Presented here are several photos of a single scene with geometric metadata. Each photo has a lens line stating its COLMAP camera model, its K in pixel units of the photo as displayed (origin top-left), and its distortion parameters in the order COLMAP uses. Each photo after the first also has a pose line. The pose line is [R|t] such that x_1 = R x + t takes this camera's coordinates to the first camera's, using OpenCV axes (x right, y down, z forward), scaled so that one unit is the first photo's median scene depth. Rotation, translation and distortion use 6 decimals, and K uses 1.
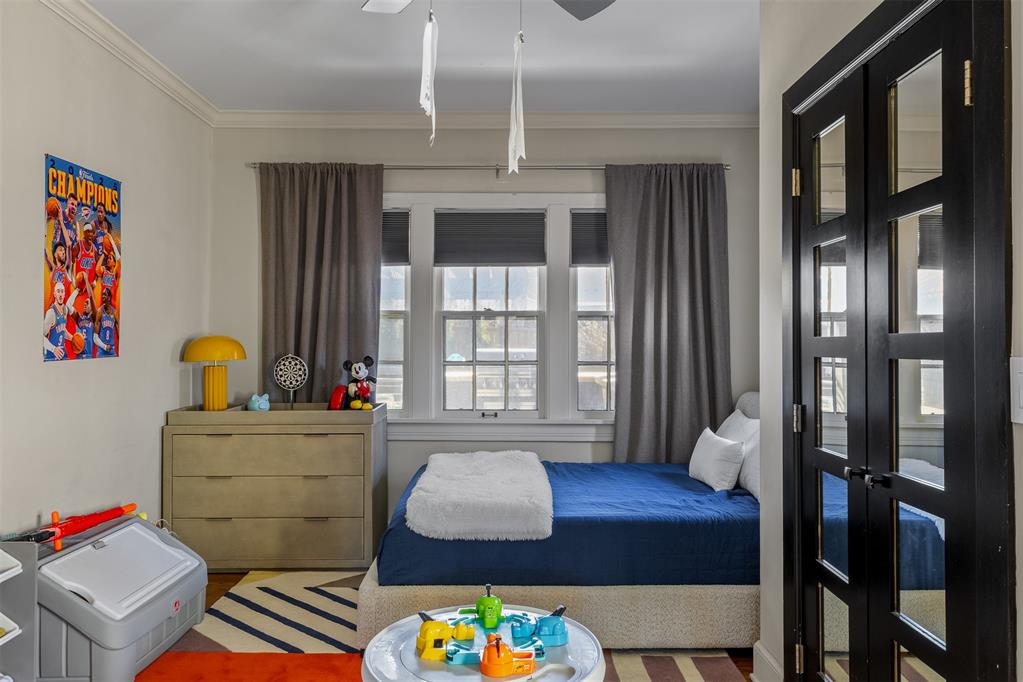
lens RADIAL K [[718.0, 0, 513.1], [0, 718.0, 334.0], [0, 0, 1]] dist [0.020876, -0.006890]
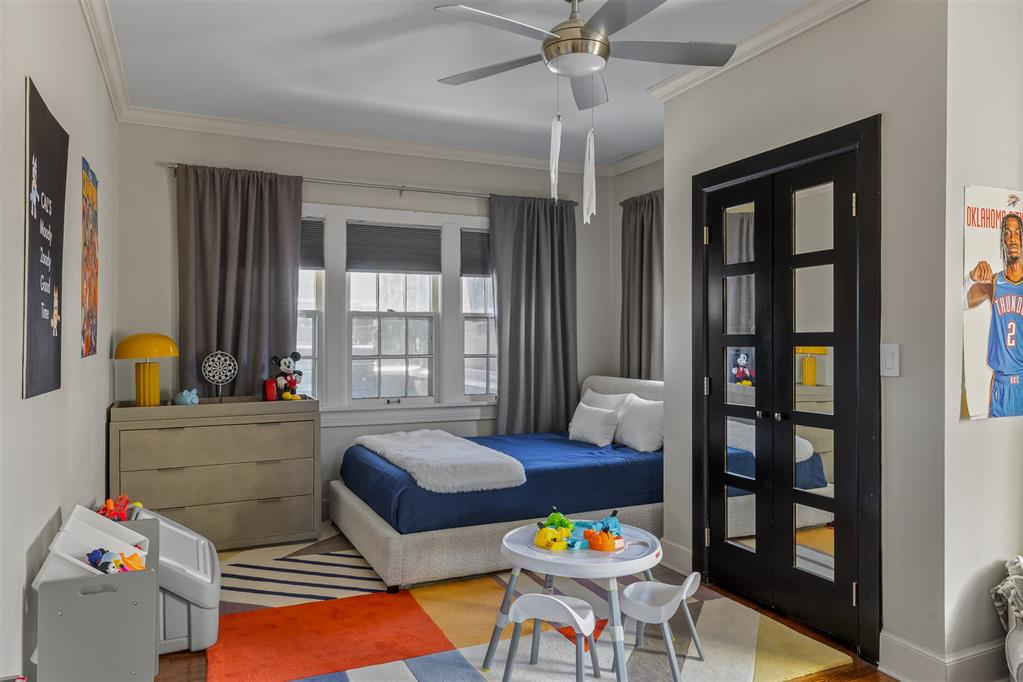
lens RADIAL K [[718.0, 0, 509.6], [0, 718.0, 344.0], [0, 0, 1]] dist [0.020876, -0.006890]
pose [[0.906532, -0.005357, 0.422102, -0.363044], [-0.002186, 0.999846, 0.017384, -0.000716], [-0.422131, -0.016682, 0.906382, -0.132588]]
